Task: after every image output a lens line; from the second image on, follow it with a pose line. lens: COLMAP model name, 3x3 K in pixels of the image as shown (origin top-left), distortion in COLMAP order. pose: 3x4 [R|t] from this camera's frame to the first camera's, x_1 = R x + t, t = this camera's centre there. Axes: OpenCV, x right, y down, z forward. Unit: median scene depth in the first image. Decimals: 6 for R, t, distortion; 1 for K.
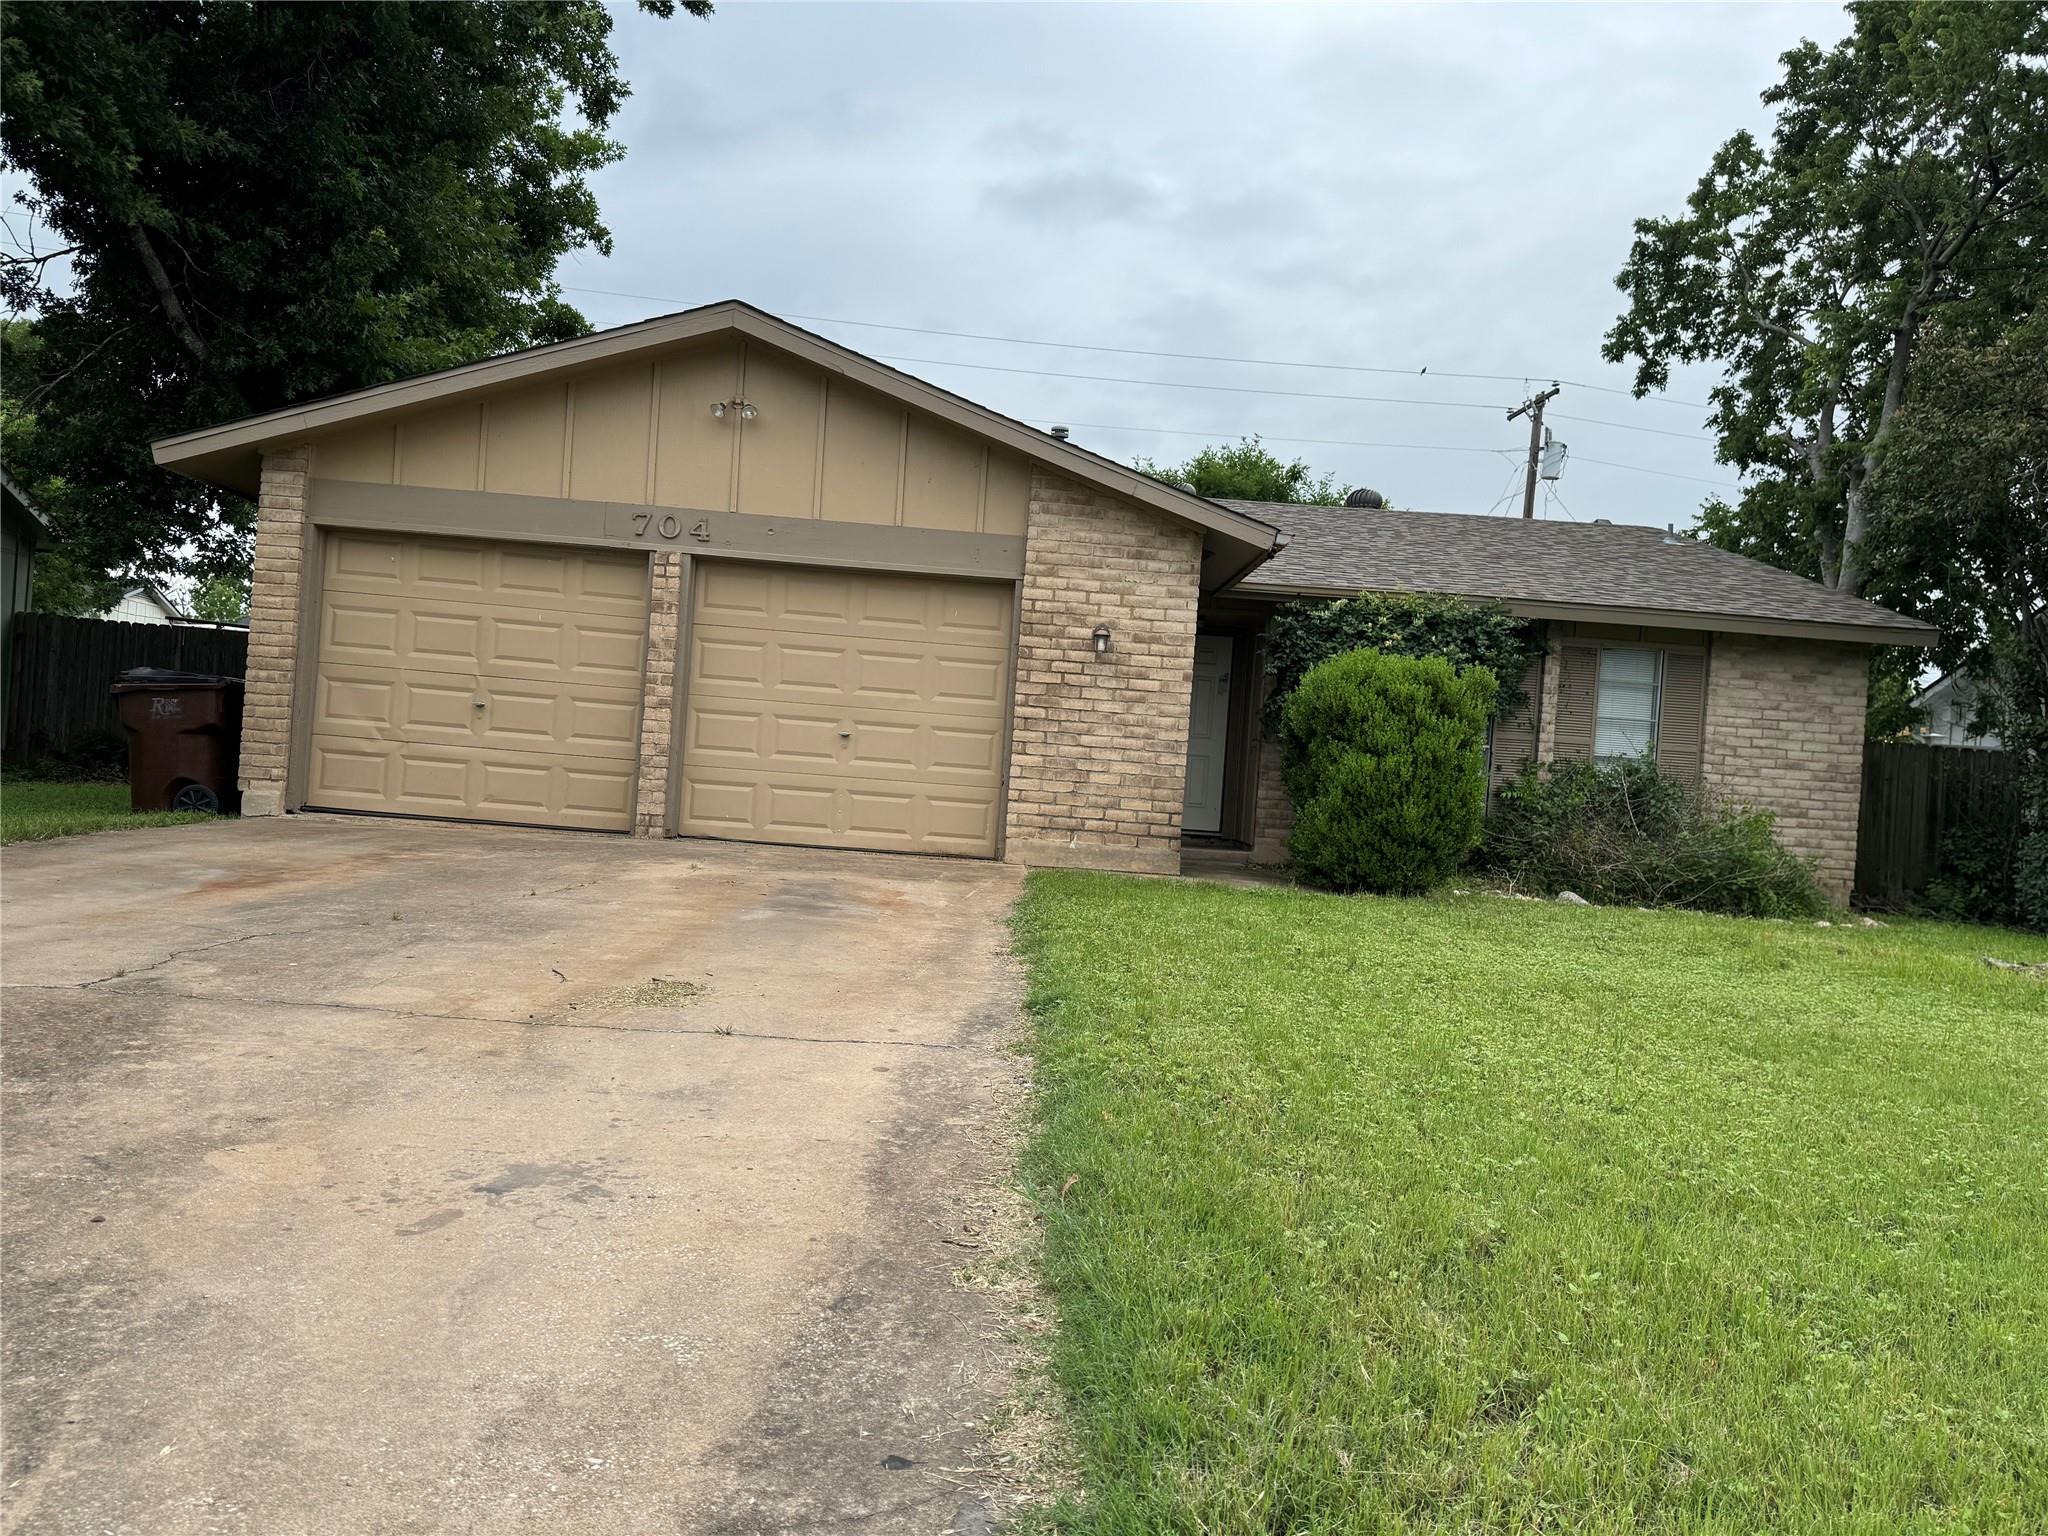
lens RADIAL K [[1419.3, 0, 1030.2], [0, 1419.3, 768.6], [0, 0, 1]] dist [0.072404, -0.086283]
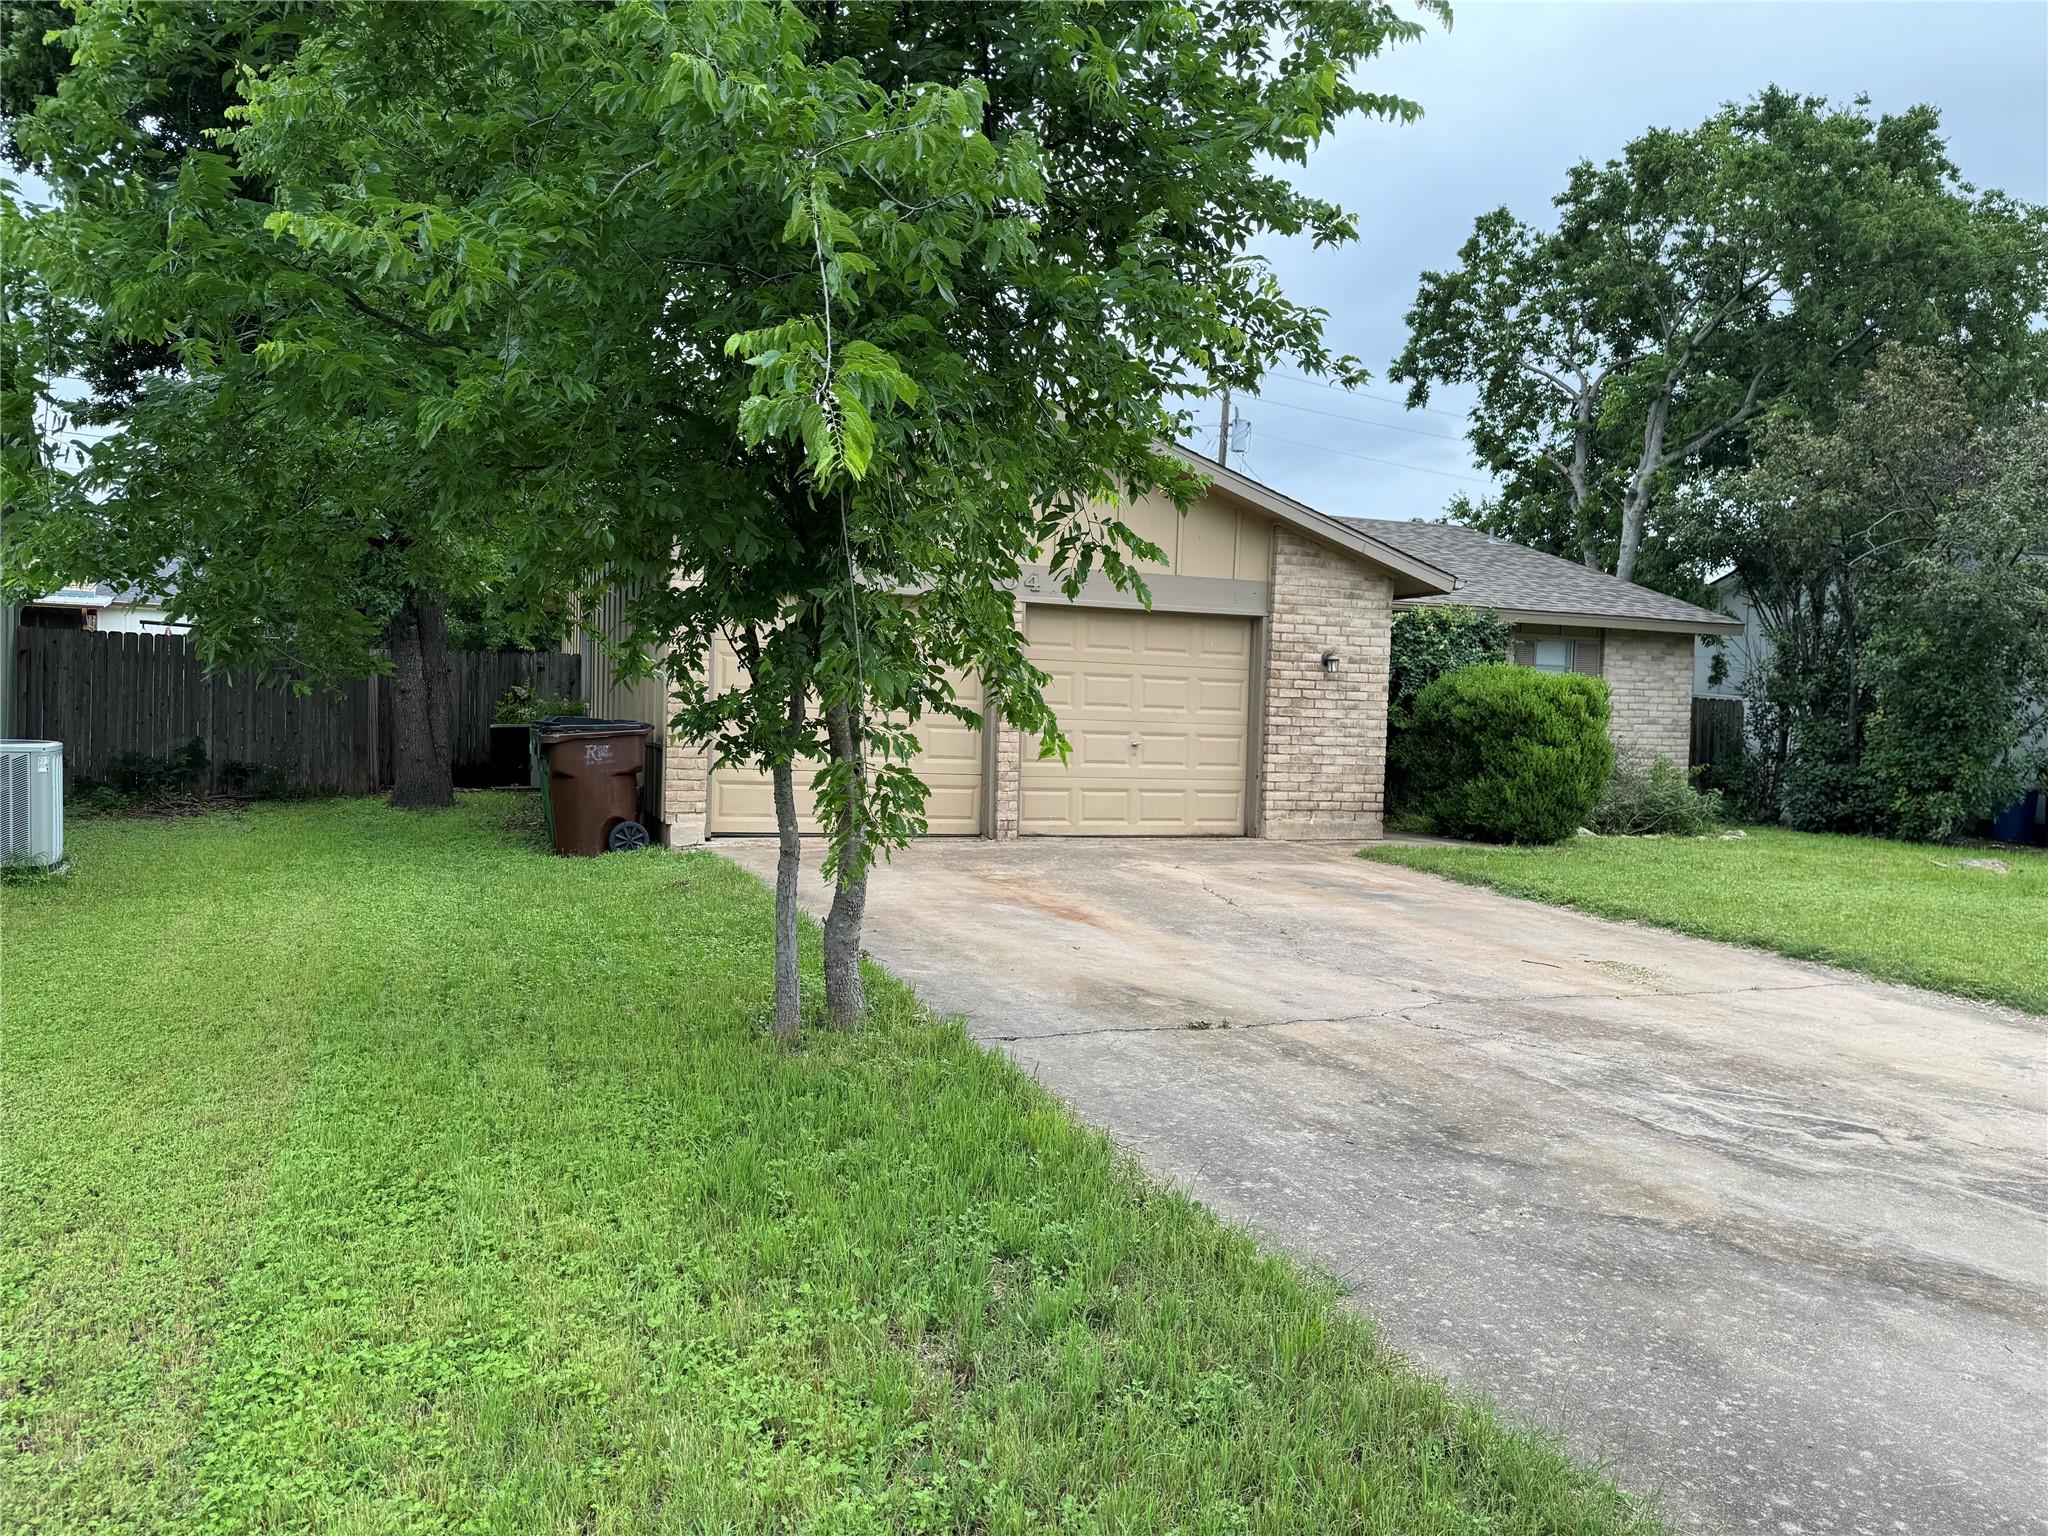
lens RADIAL K [[1419.3, 0, 1020.2], [0, 1419.3, 764.3], [0, 0, 1]] dist [0.072404, -0.086283]
pose [[0.942385, -0.054706, 0.330026, -0.644931], [0.036232, 0.997426, 0.061874, -0.088292], [-0.332561, -0.046352, 0.941942, -0.130067]]
